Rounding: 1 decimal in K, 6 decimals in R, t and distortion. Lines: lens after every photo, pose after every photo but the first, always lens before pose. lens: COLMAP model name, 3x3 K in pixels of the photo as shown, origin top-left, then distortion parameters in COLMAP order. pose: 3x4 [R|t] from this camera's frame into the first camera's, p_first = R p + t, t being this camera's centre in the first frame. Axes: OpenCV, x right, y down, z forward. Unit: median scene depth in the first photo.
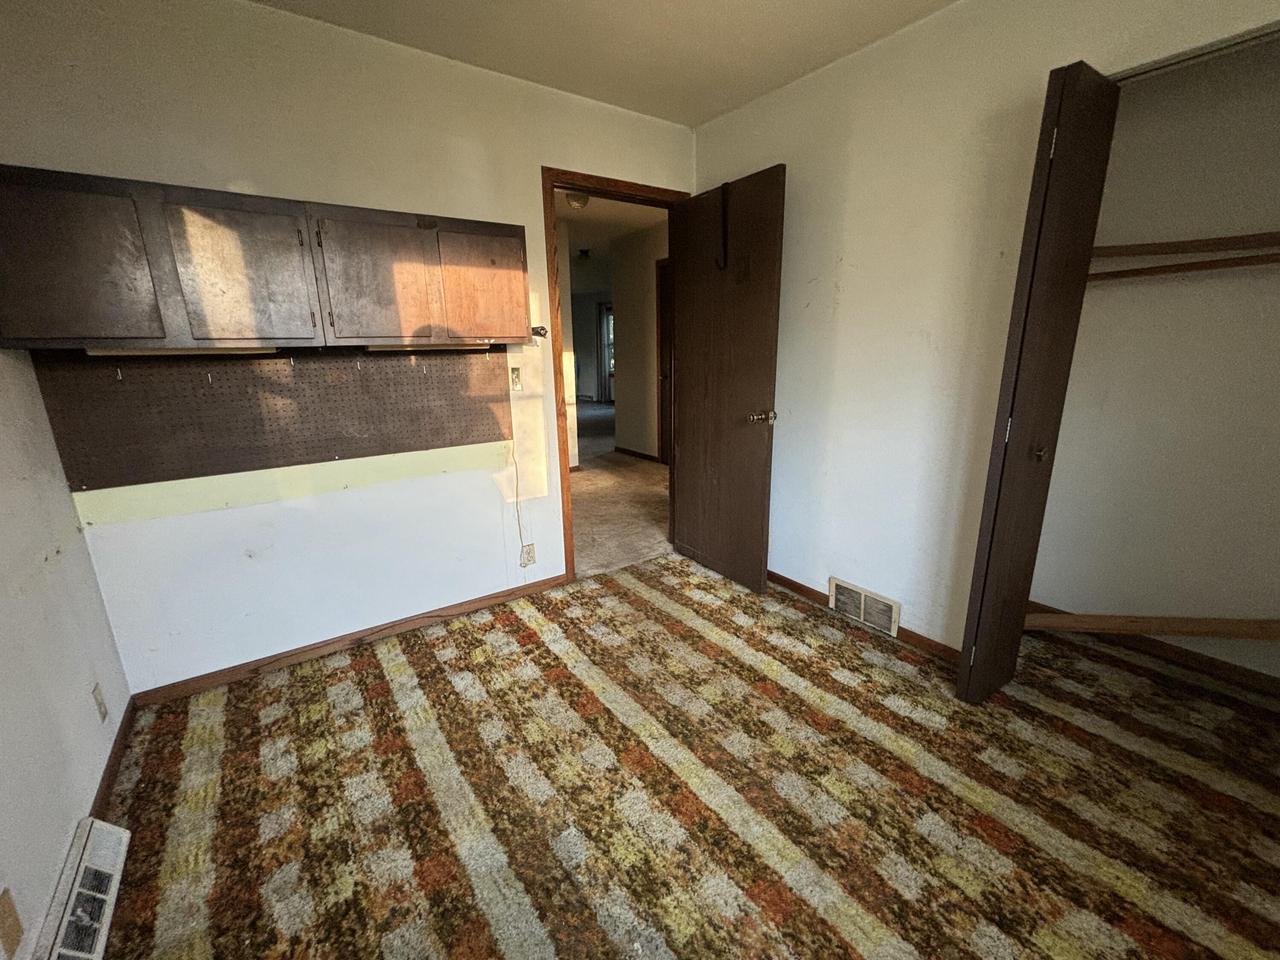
lens RADIAL K [[524.2, 0, 640.0], [0, 524.2, 480.0], [0, 0, 1]] dist [-0.000591, -0.000697]
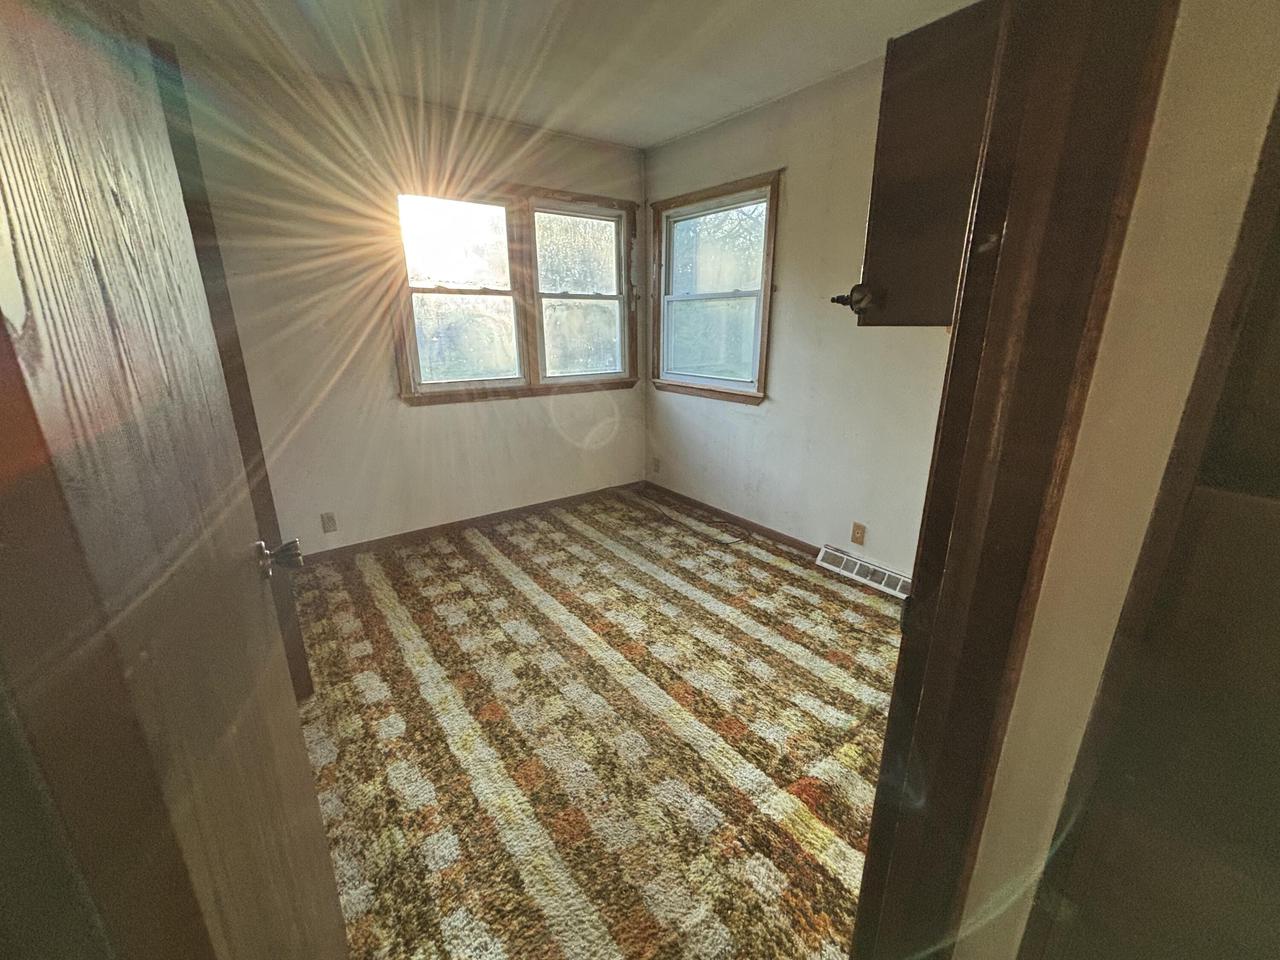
lens RADIAL K [[524.2, 0, 640.0], [0, 524.2, 480.0], [0, 0, 1]] dist [-0.000591, -0.000697]
pose [[-0.999690, 0.022584, -0.010435, -0.016668], [0.013843, 0.853476, 0.520949, -0.466347], [0.020671, 0.520643, -0.853524, 1.745590]]
